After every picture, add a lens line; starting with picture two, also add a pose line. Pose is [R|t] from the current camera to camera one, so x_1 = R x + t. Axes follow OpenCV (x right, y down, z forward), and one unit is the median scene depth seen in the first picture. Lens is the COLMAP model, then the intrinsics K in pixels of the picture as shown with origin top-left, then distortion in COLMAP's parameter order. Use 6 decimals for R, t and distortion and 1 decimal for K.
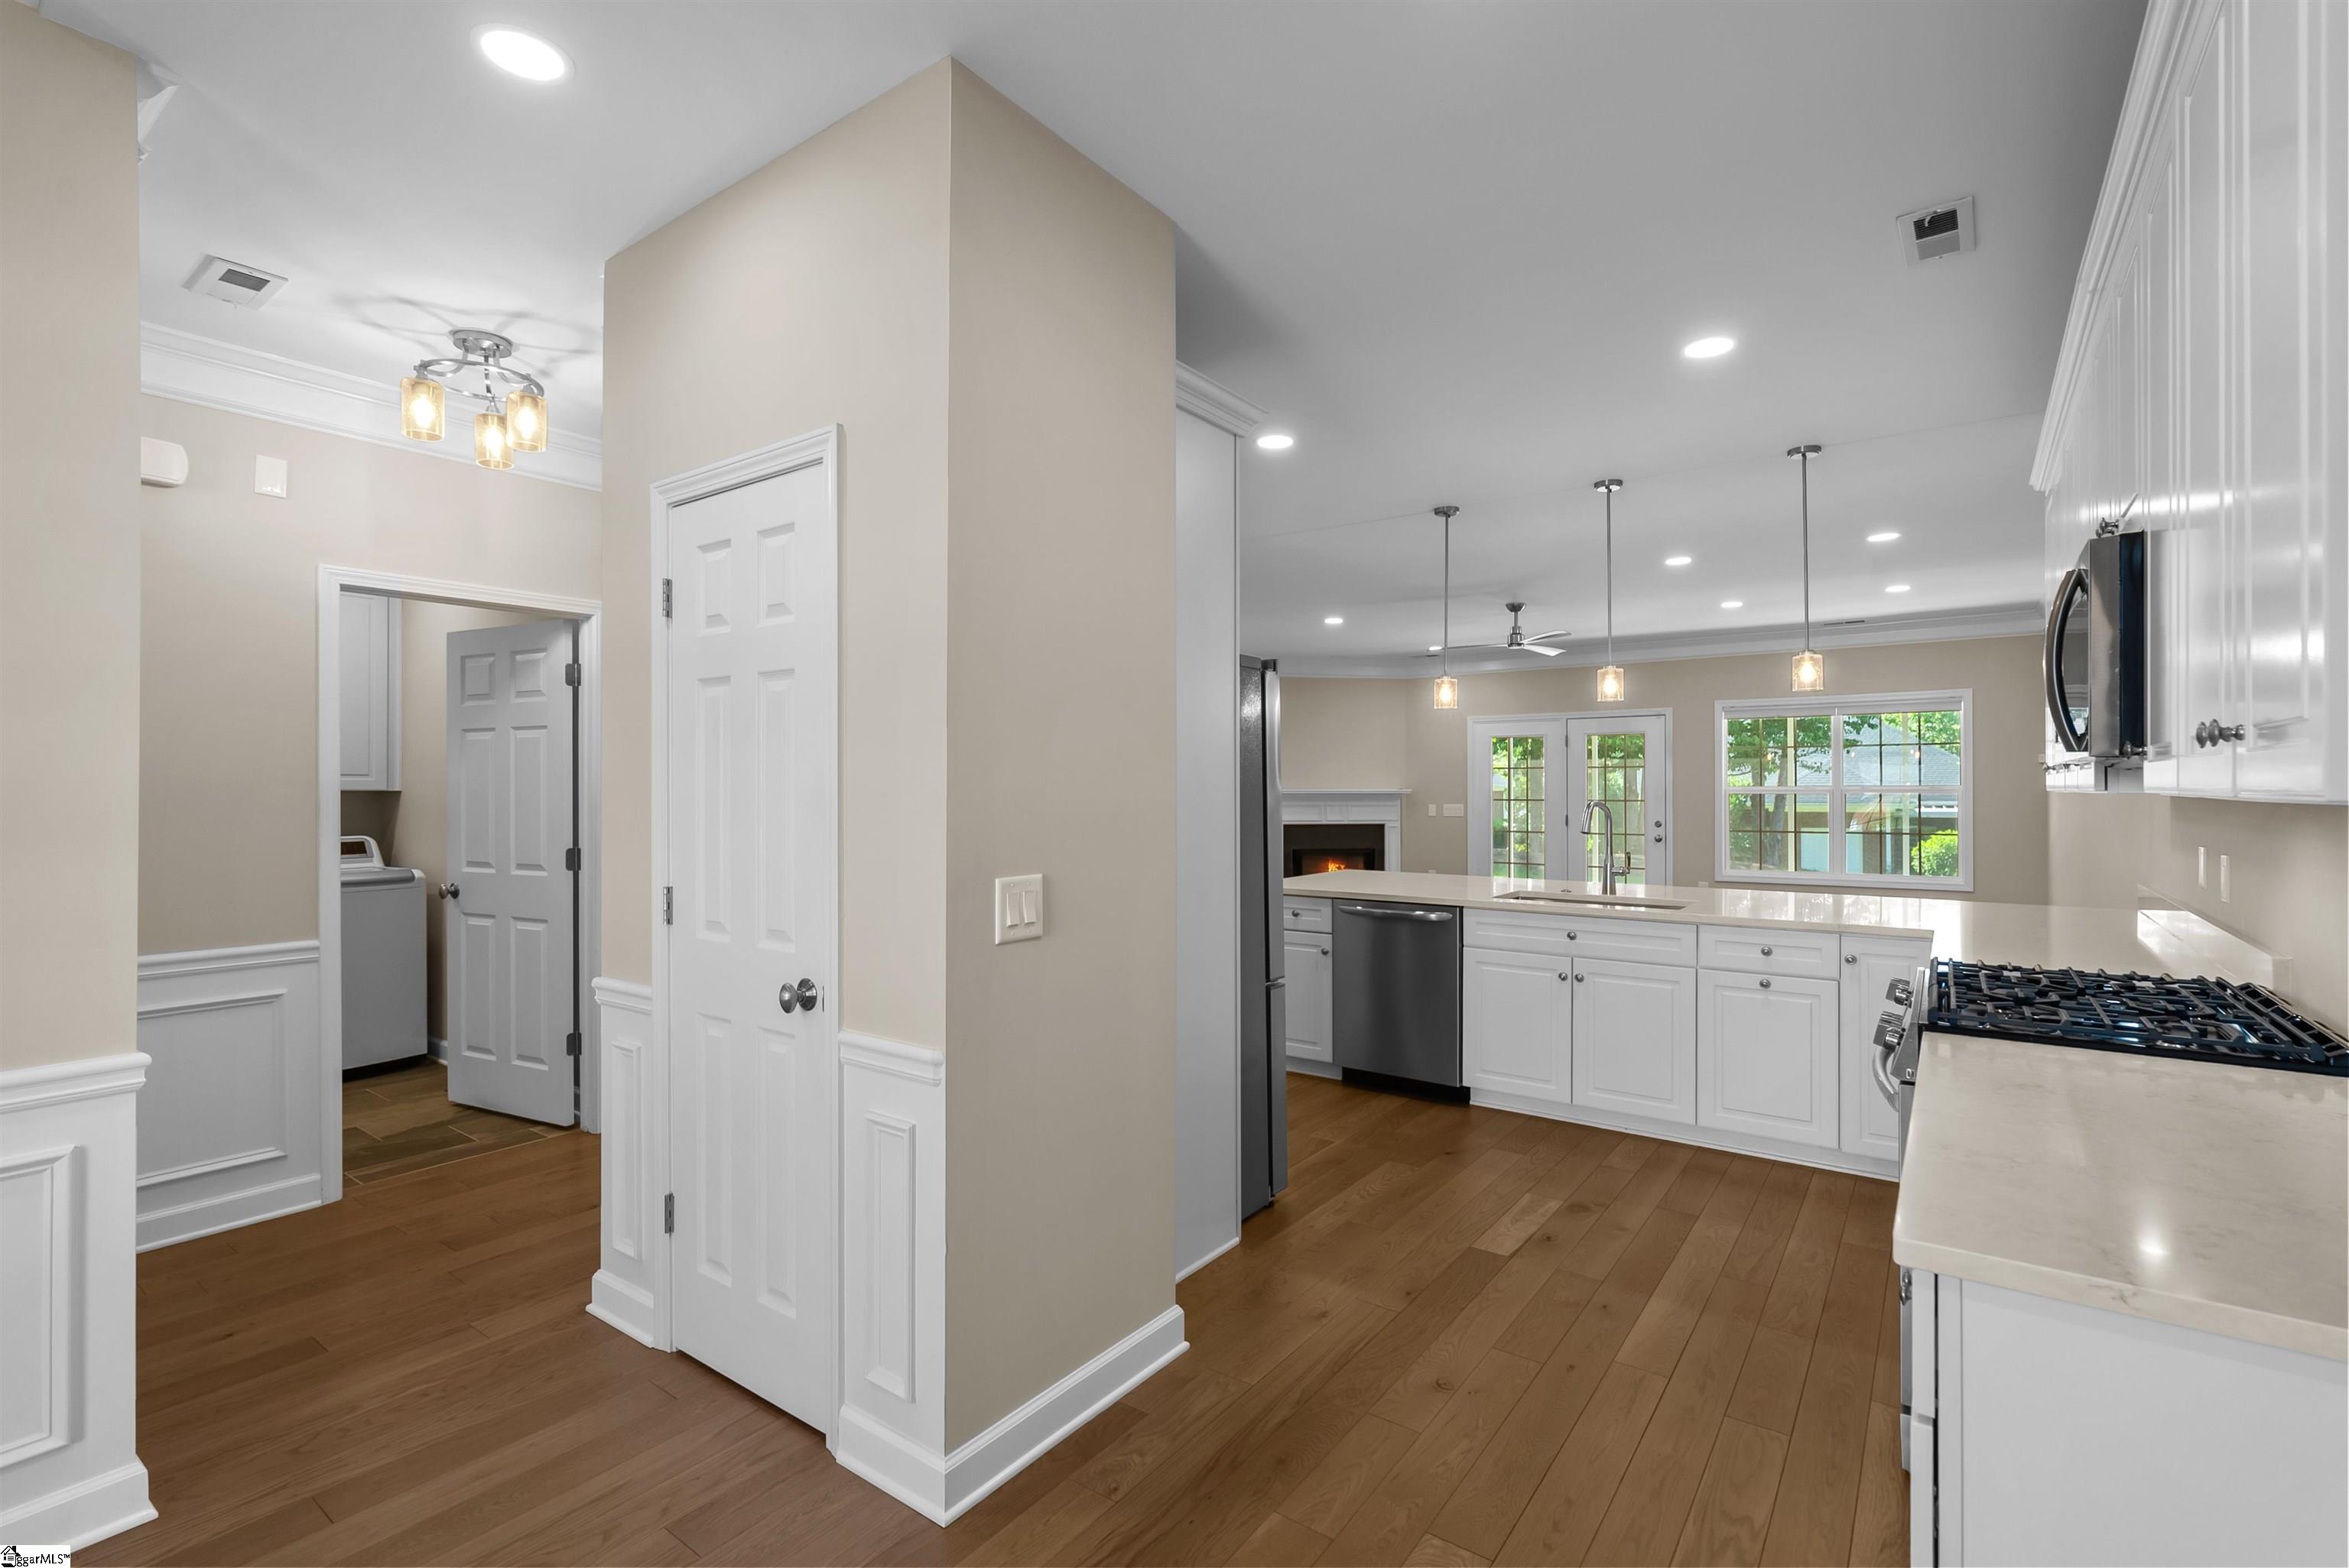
lens RADIAL K [[1056.7, 0, 1190.9], [0, 1056.7, 784.2], [0, 0, 1]] dist [-0.002570, -0.000193]
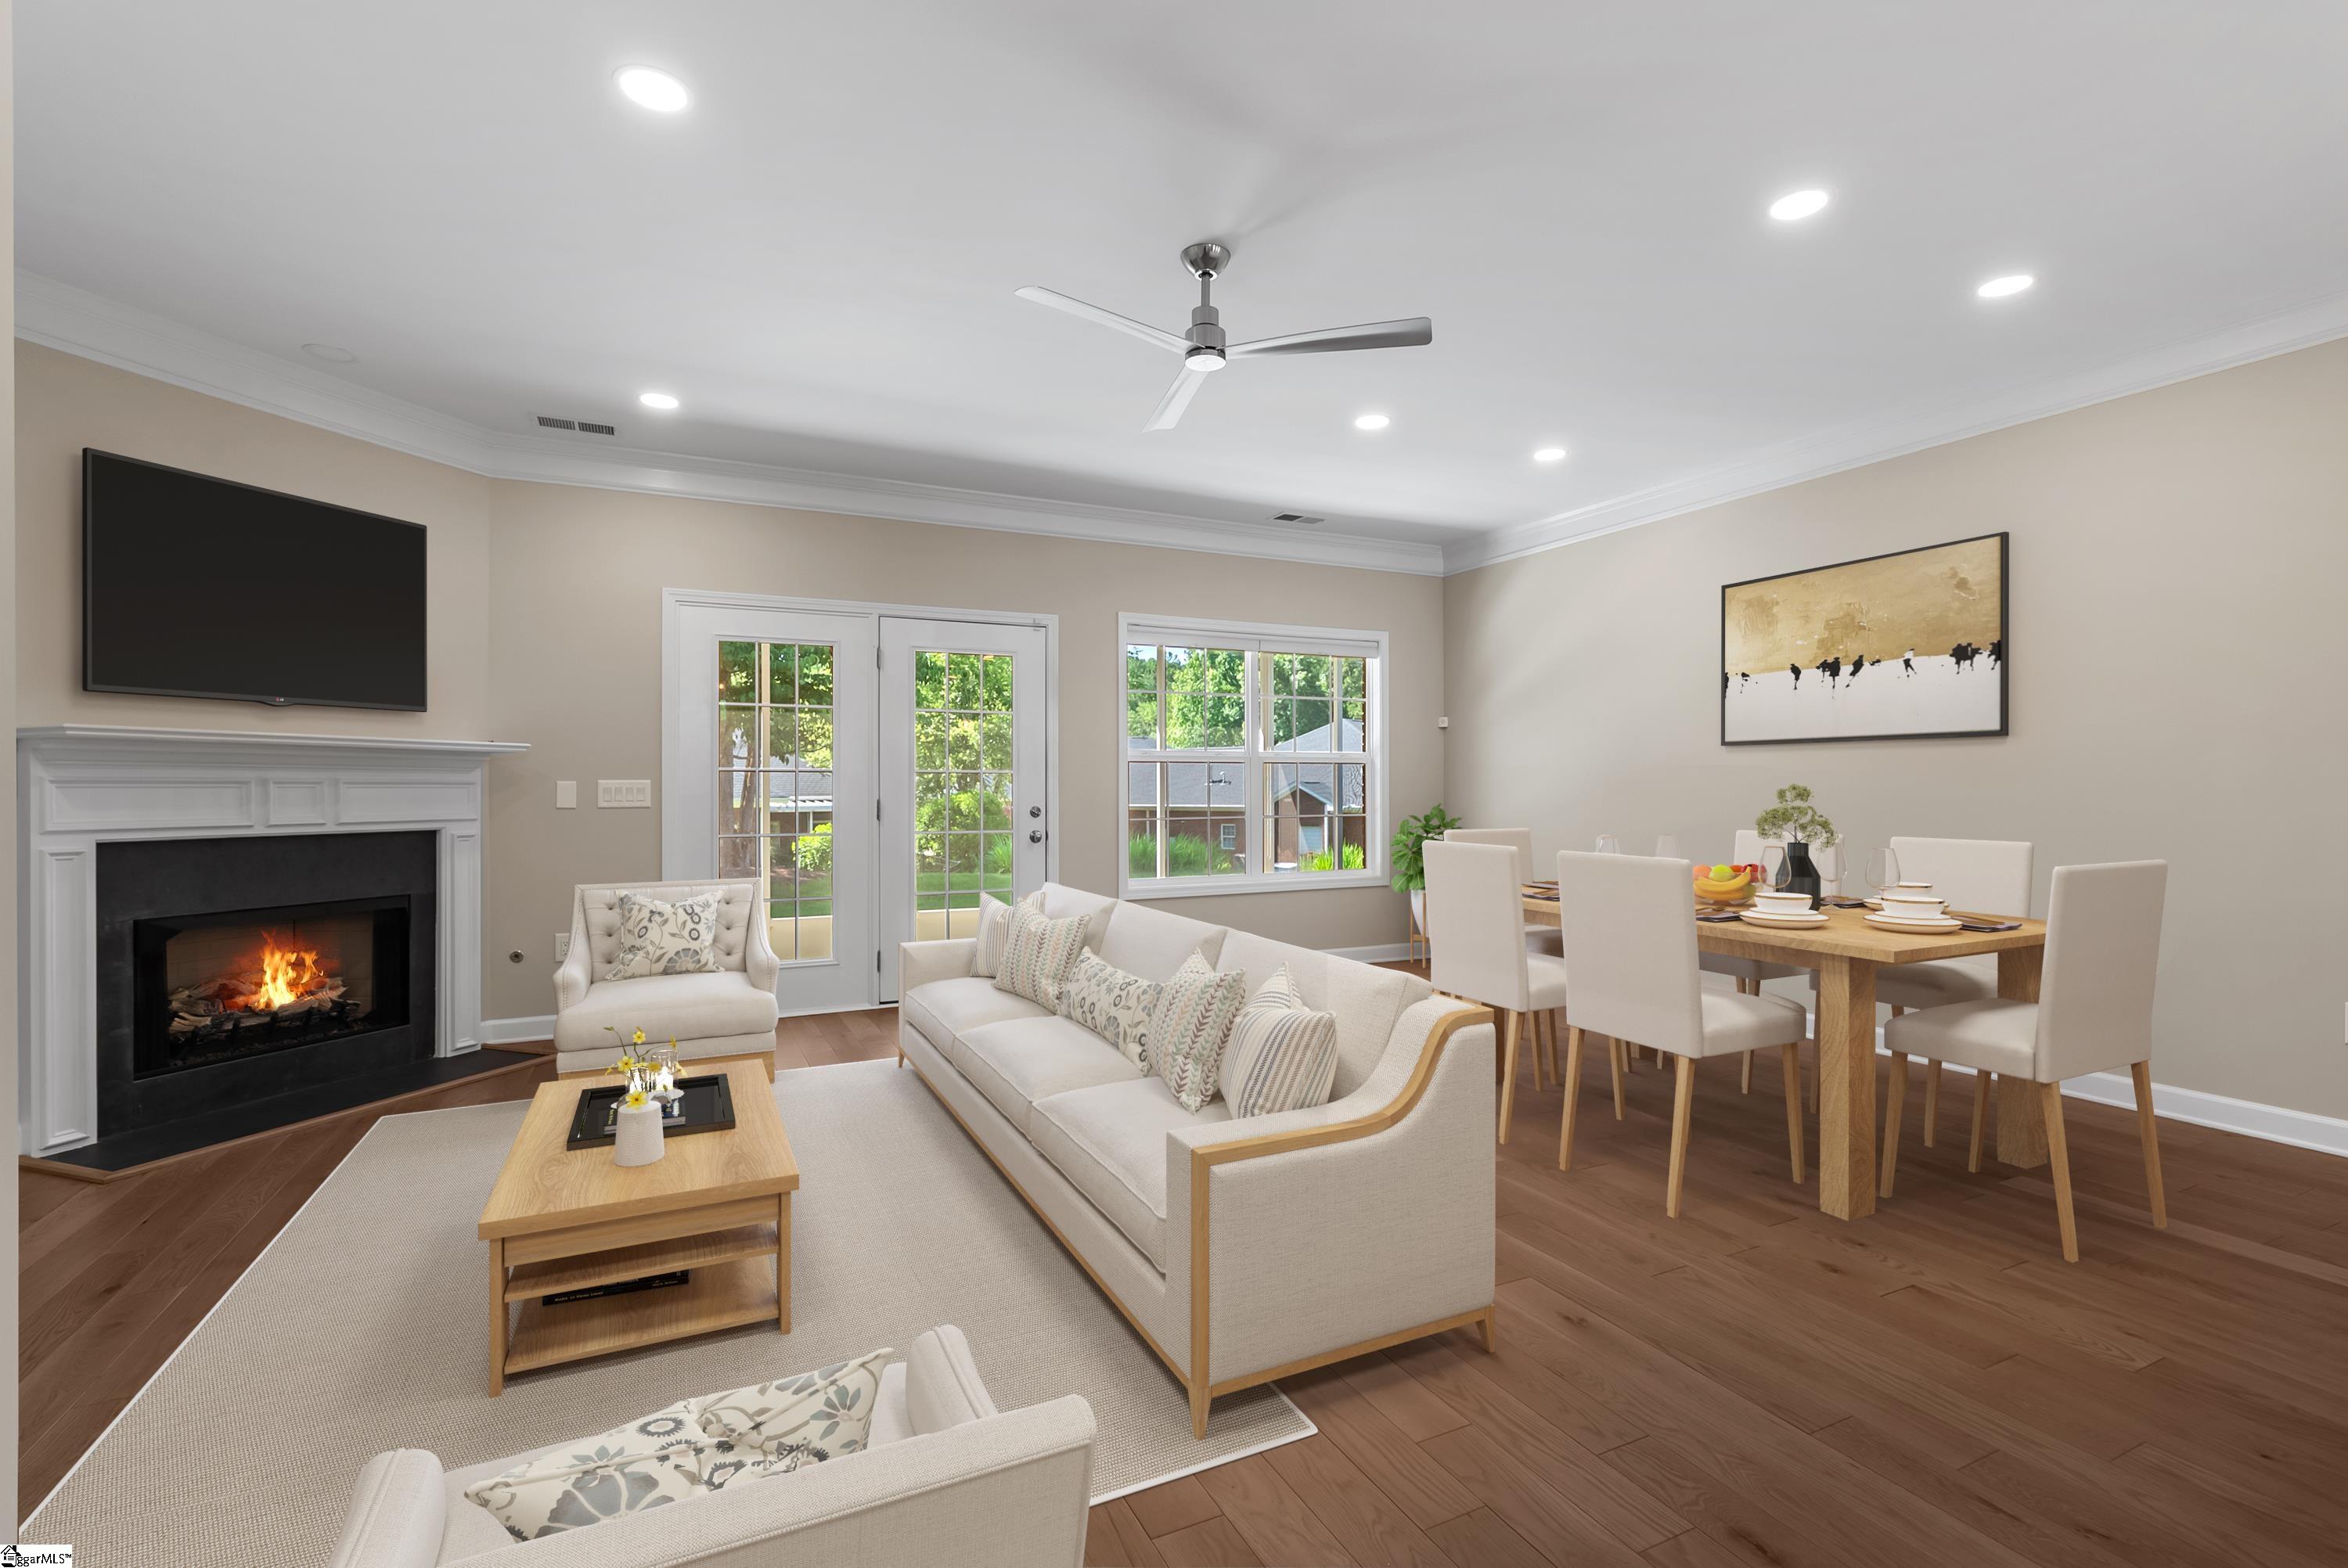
lens RADIAL K [[1062.5, 0, 1183.6], [0, 1062.5, 786.4], [0, 0, 1]] dist [-0.003551, -0.000661]
pose [[0.475768, 0.002542, 0.879567, -0.070695], [-0.003239, 0.999994, -0.001138, 0.046368], [-0.879565, -0.002307, 0.475773, 1.255102]]
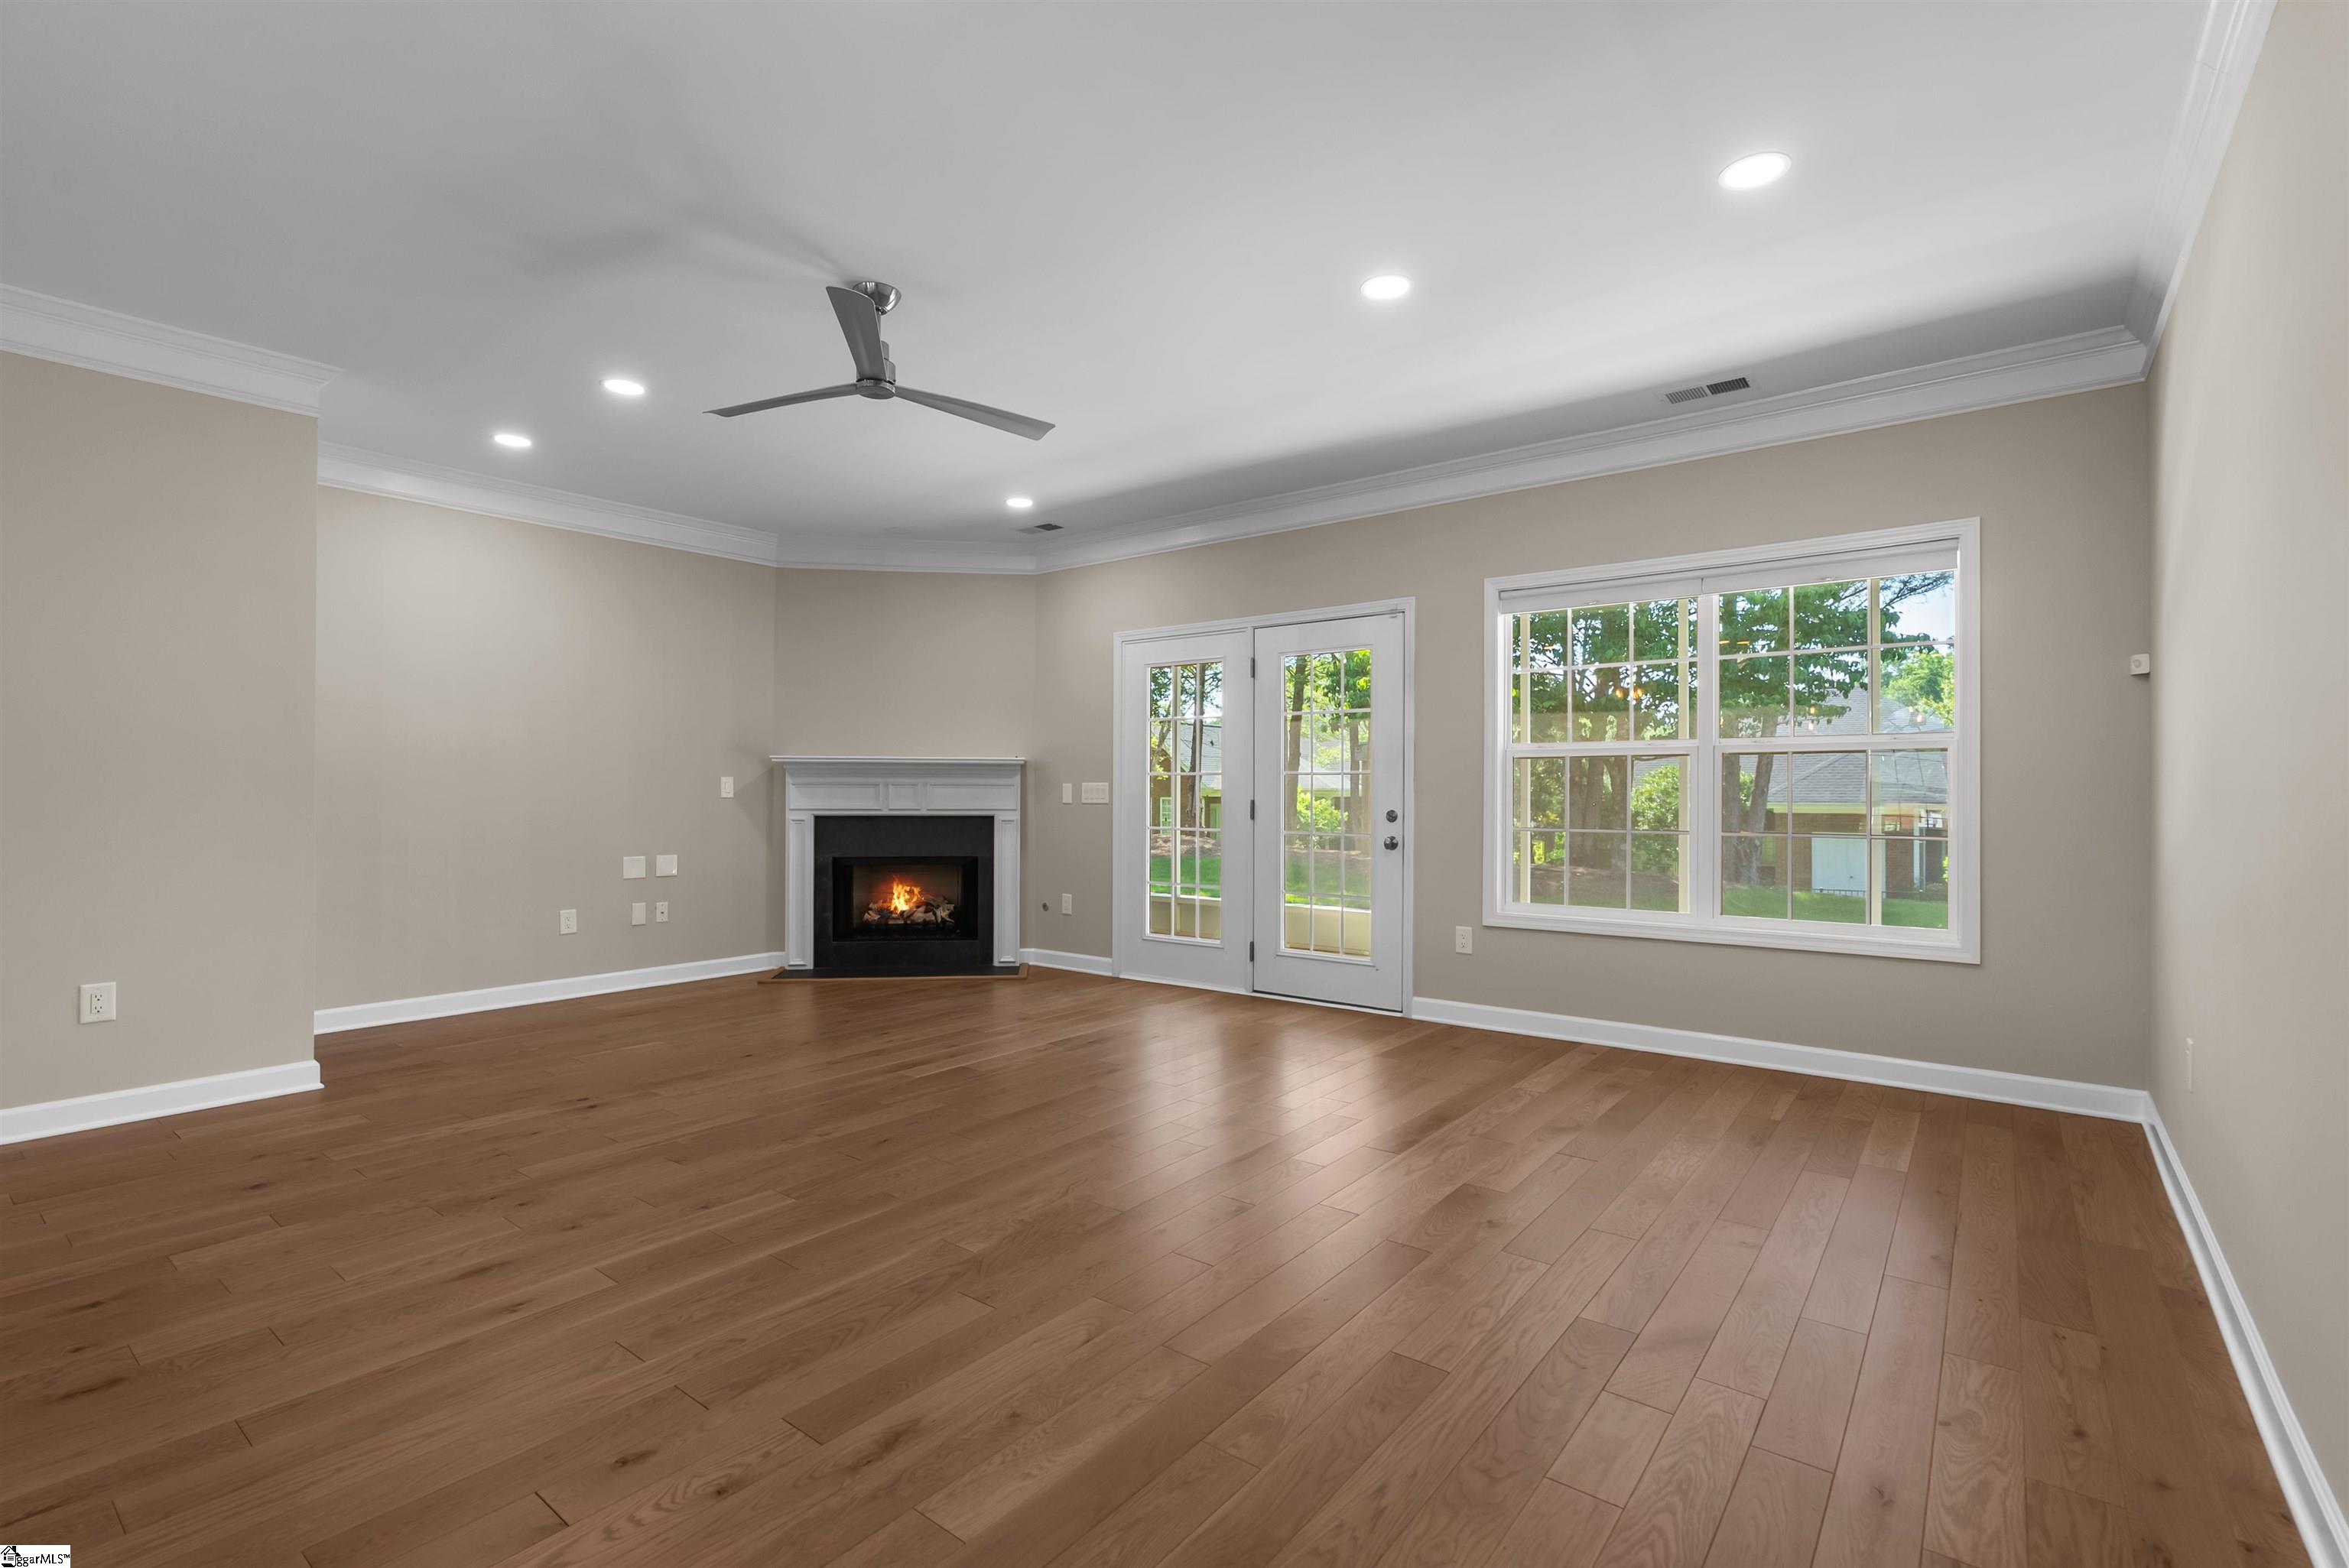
lens RADIAL K [[1063.0, 0, 1184.1], [0, 1063.0, 786.4], [0, 0, 1]] dist [-0.003551, -0.000661]
pose [[0.999381, 0.004970, -0.034829, 0.689525], [-0.004977, 0.999988, -0.000129, 0.045205], [0.034828, 0.000302, 0.999393, 0.884965]]
